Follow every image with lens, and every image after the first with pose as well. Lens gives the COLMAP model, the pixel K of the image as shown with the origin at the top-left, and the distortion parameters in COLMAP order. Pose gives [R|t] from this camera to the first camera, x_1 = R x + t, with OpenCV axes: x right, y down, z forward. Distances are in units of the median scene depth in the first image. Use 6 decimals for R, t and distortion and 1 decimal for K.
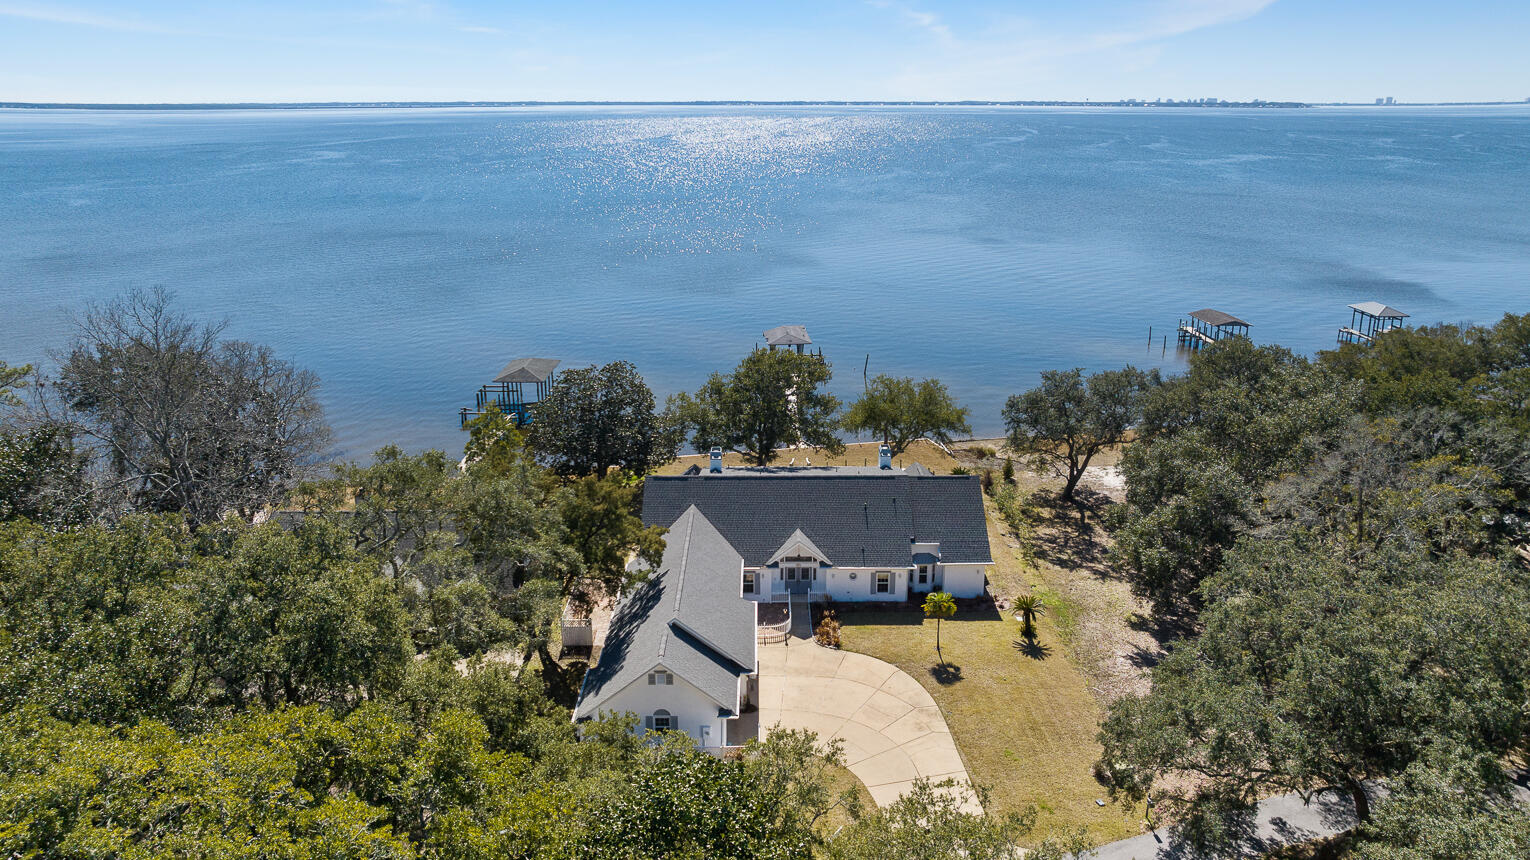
lens RADIAL K [[1100.3, 0, 764.4], [0, 1100.3, 425.5], [0, 0, 1]] dist [-0.007635, 0.000487]
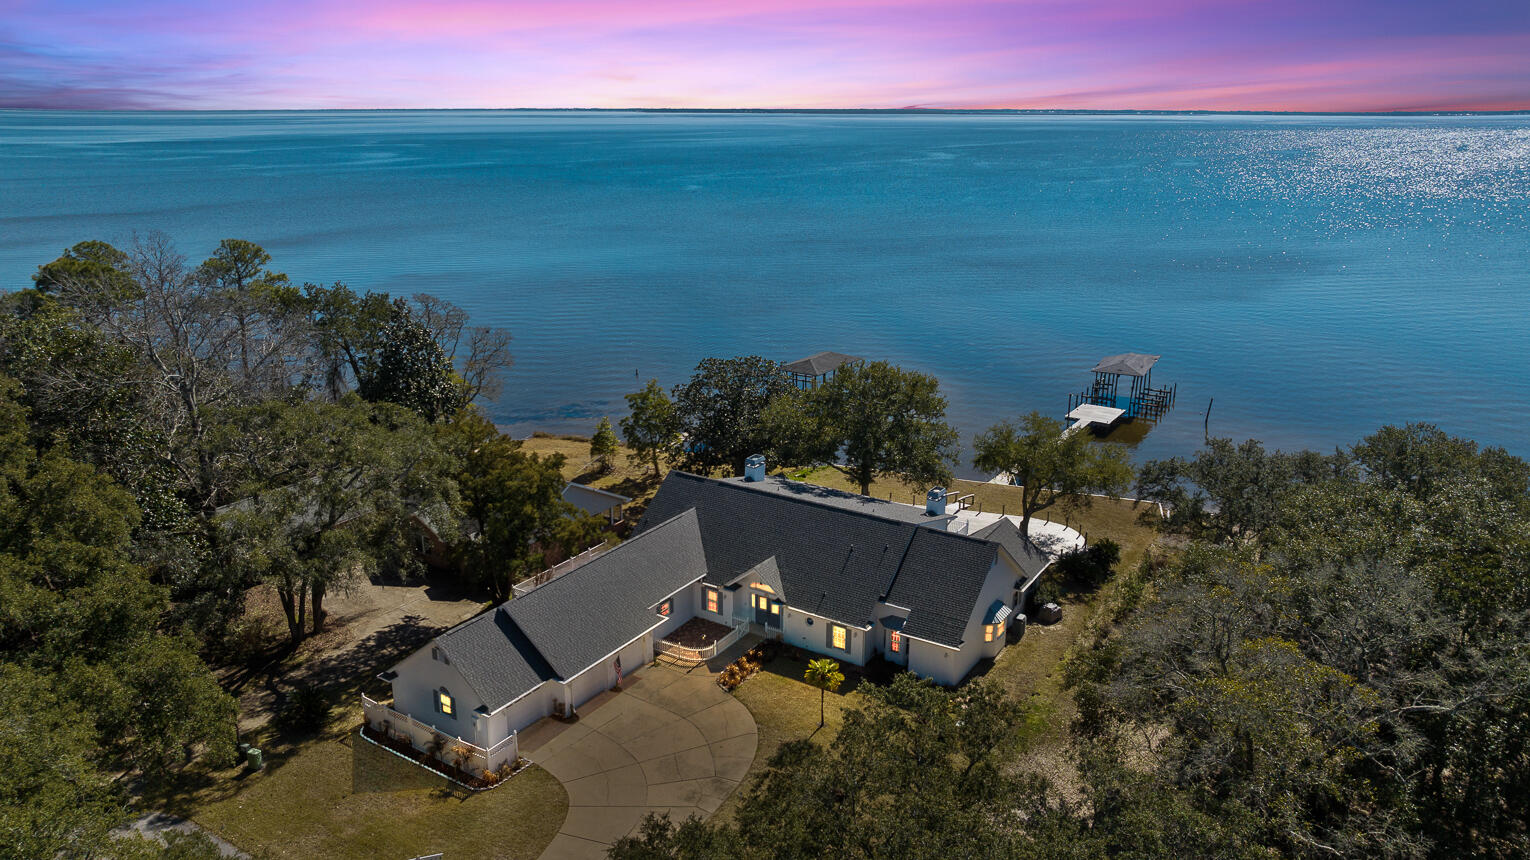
lens RADIAL K [[1100.3, 0, 764.4], [0, 1100.3, 425.5], [0, 0, 1]] dist [-0.007635, 0.000487]
pose [[0.855023, 0.152918, -0.495532, 0.438511], [-0.155757, 0.987144, 0.035873, -0.042731], [0.494647, 0.046510, 0.867849, 0.192876]]
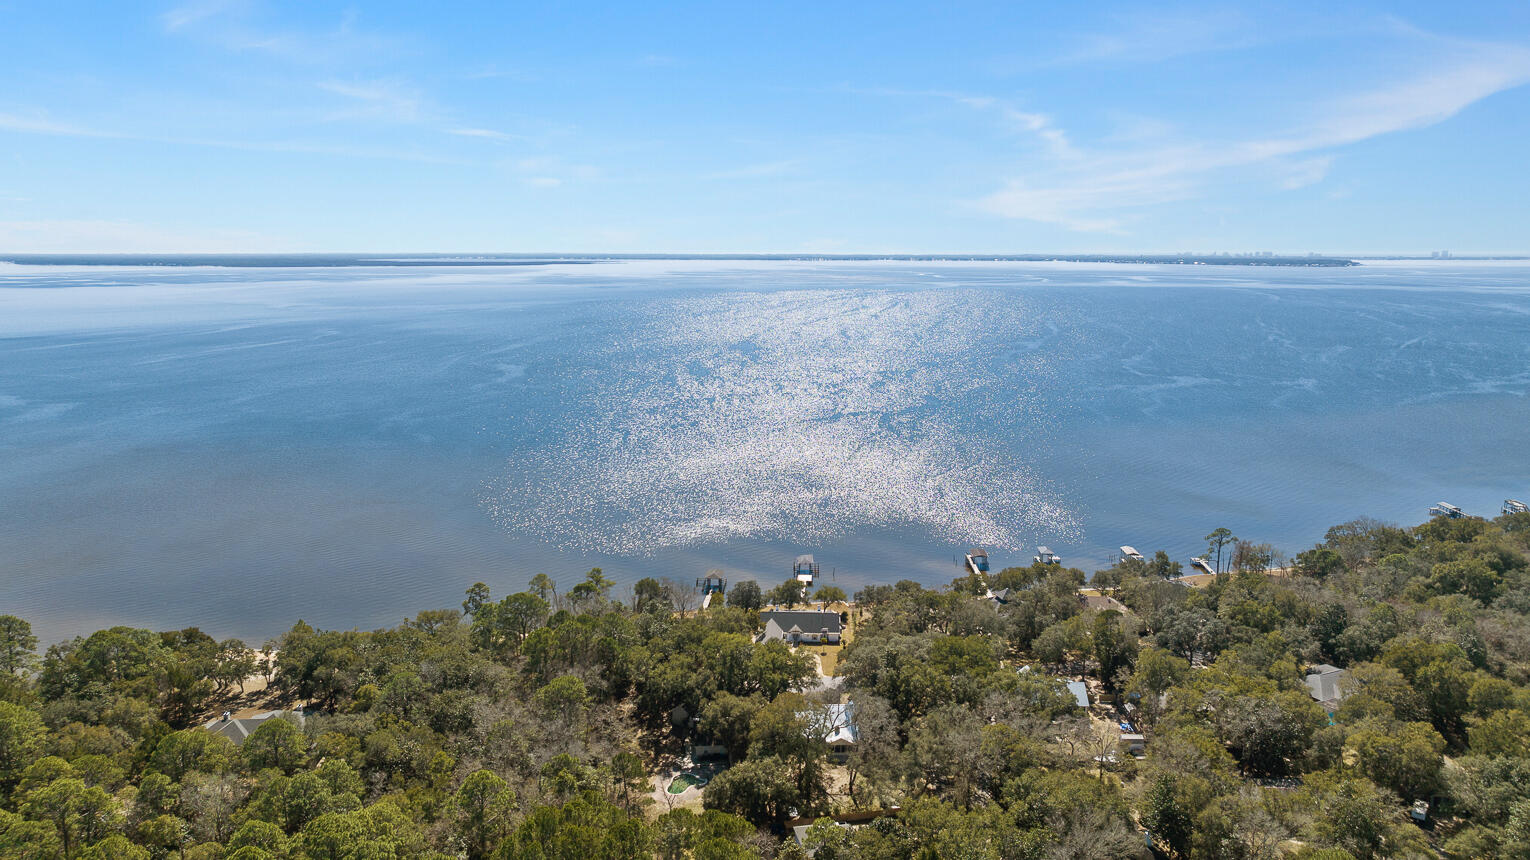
lens RADIAL K [[1090.7, 0, 769.6], [0, 1090.7, 432.0], [0, 0, 1]] dist [-0.003662, 0.000771]
pose [[0.998191, 0.010863, -0.059140, 0.165961], [-0.017746, 0.992957, -0.117142, -0.146997], [0.057451, 0.117979, 0.991353, -3.211017]]
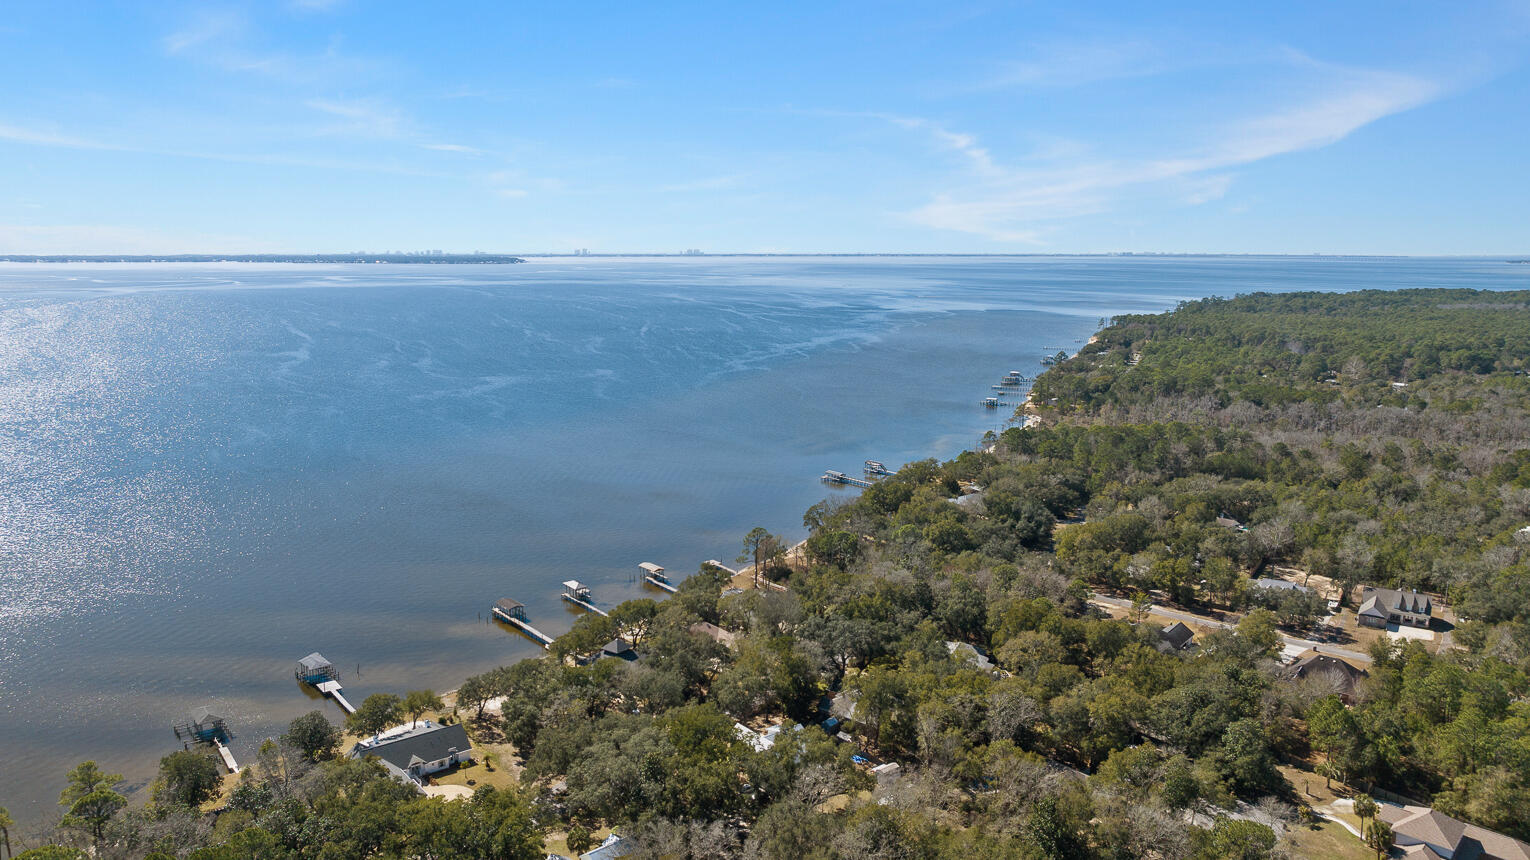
lens RADIAL K [[1100.3, 0, 764.4], [0, 1100.3, 425.5], [0, 0, 1]] dist [-0.007635, 0.000487]
pose [[0.790388, -0.097917, 0.604730, -0.975306], [0.171849, 0.982947, -0.065451, -0.451785], [-0.588009, 0.155654, 0.793737, -2.244776]]
